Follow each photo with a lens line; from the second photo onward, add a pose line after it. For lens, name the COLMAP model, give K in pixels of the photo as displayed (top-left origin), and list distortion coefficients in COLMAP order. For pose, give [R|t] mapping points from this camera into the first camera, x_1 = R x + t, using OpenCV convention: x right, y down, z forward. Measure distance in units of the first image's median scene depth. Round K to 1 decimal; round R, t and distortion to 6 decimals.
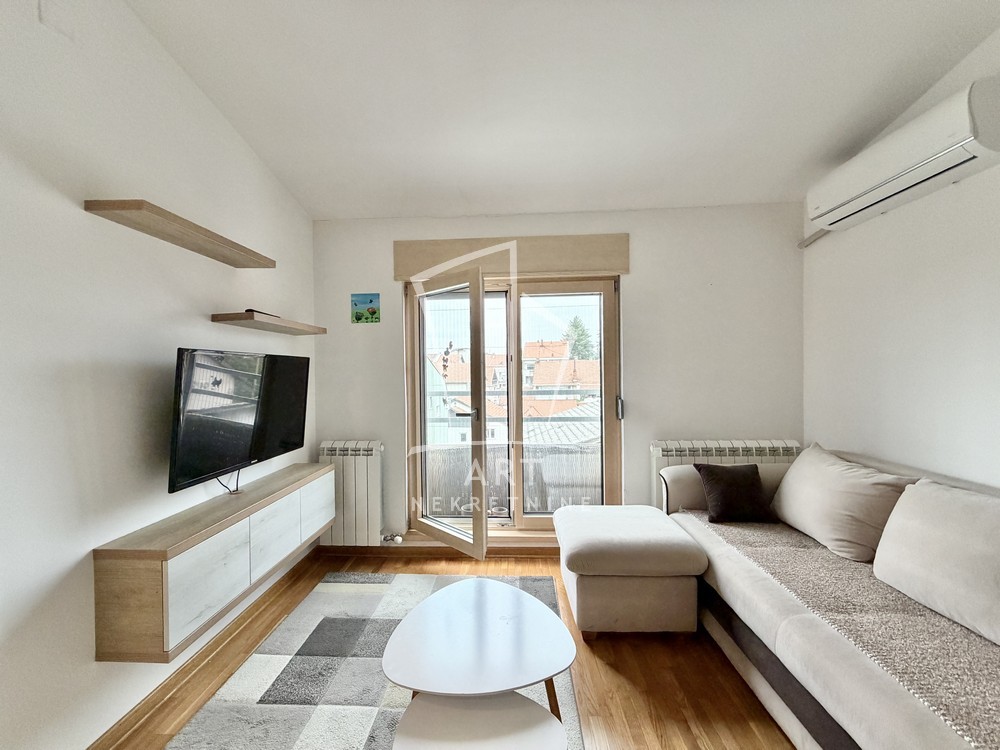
lens RADIAL K [[397.6, 0, 496.0], [0, 397.6, 376.6], [0, 0, 1]] dist [0.001103, 0.000217]
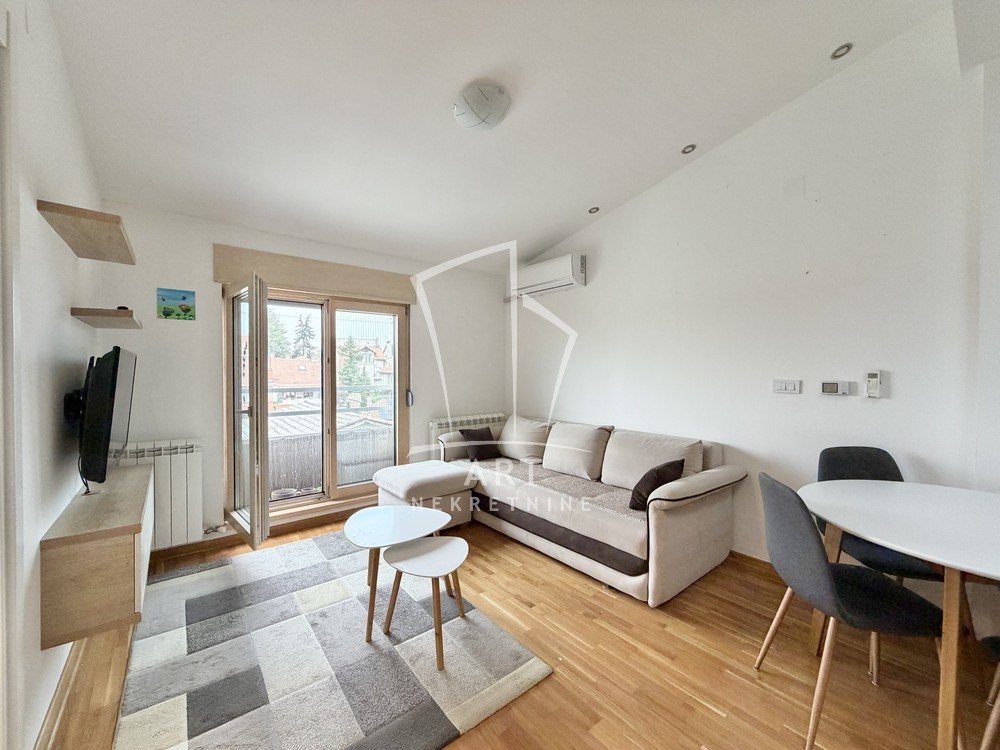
lens RADIAL K [[397.6, 0, 496.0], [0, 397.6, 376.6], [0, 0, 1]] dist [0.001103, 0.000217]
pose [[0.748684, 0.005221, 0.662907, -0.406807], [-0.005248, 0.999984, -0.001950, 0.003802], [-0.662906, -0.002019, 0.748700, -0.270301]]
